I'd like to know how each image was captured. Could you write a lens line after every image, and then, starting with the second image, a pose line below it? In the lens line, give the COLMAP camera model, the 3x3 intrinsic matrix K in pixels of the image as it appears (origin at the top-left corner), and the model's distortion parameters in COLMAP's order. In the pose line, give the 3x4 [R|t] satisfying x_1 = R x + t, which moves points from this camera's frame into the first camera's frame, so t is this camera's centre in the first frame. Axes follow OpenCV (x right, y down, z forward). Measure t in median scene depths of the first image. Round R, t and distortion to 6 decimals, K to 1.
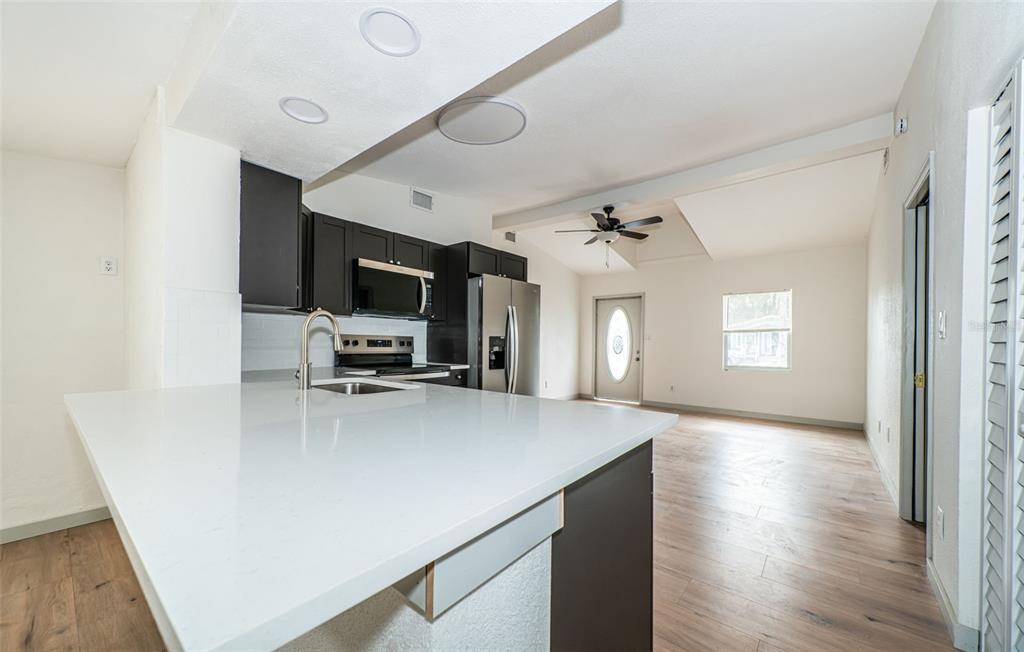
lens RADIAL K [[382.0, 0, 513.5], [0, 382.0, 341.7], [0, 0, 1]] dist [0.000087, -0.000073]
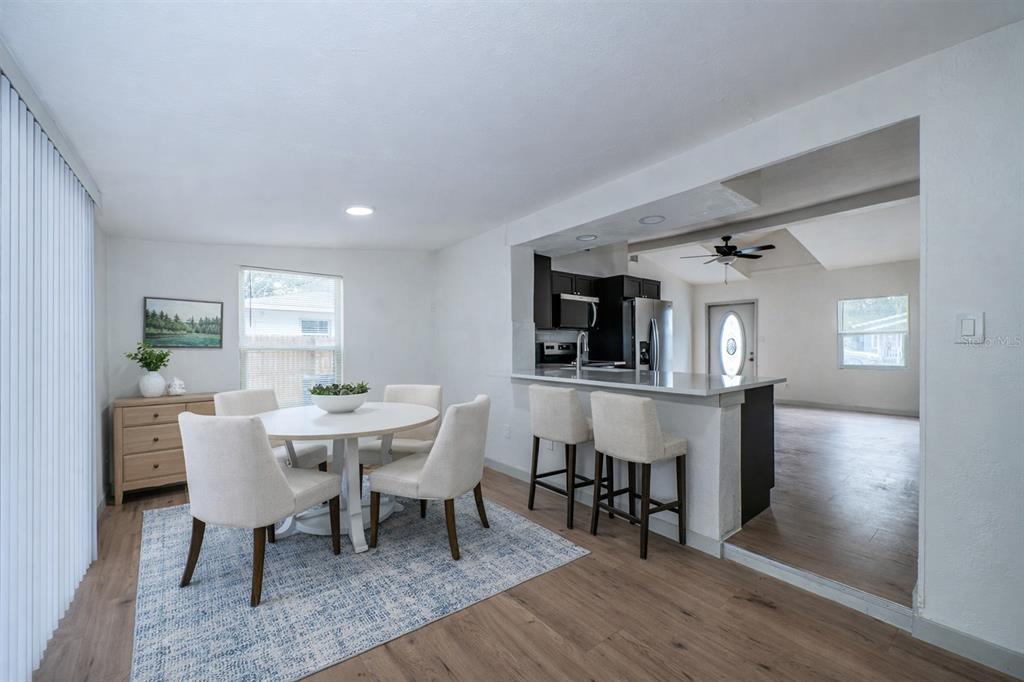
lens RADIAL K [[401.3, 0, 512.8], [0, 401.3, 343.5], [0, 0, 1]] dist [0.016190, -0.013822]
pose [[0.978876, -0.014850, -0.203913, -0.209147], [0.013458, 0.999876, -0.008212, -0.000349], [0.204010, 0.005294, 0.978955, -0.524754]]
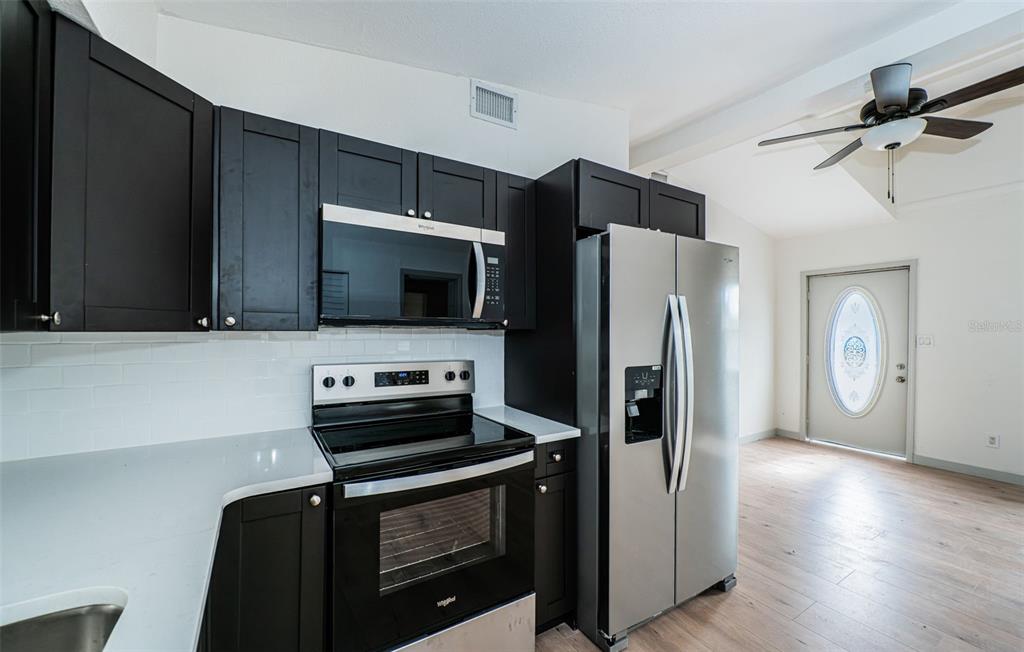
lens RADIAL K [[403.0, 0, 512.0], [0, 403.0, 326.0], [0, 0, 1]] dist [-0.011396, -0.000043]
pose [[0.943263, -0.008211, -0.331944, -0.031161], [0.004879, 0.999929, -0.010871, -0.054041], [0.332009, 0.008635, 0.943237, 0.498863]]
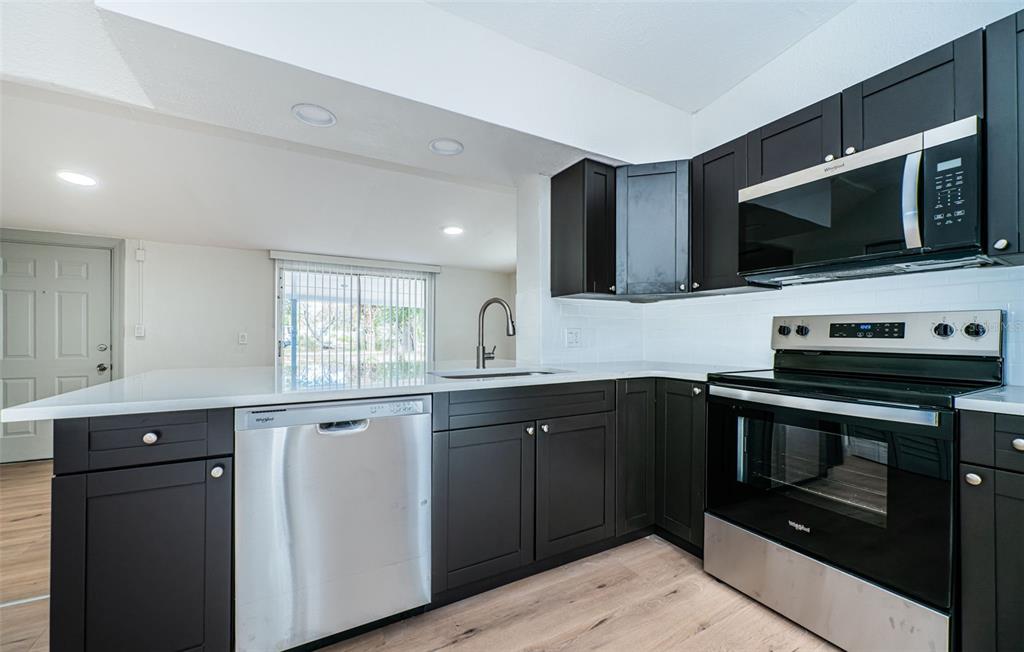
lens RADIAL K [[389.4, 0, 510.6], [0, 389.4, 334.9], [0, 0, 1]] dist [-0.002847, -0.000247]
pose [[-0.377841, -0.013787, -0.925768, 0.241941], [-0.004455, 0.999905, -0.013072, 0.016885], [0.925860, -0.000815, -0.377866, 0.713221]]
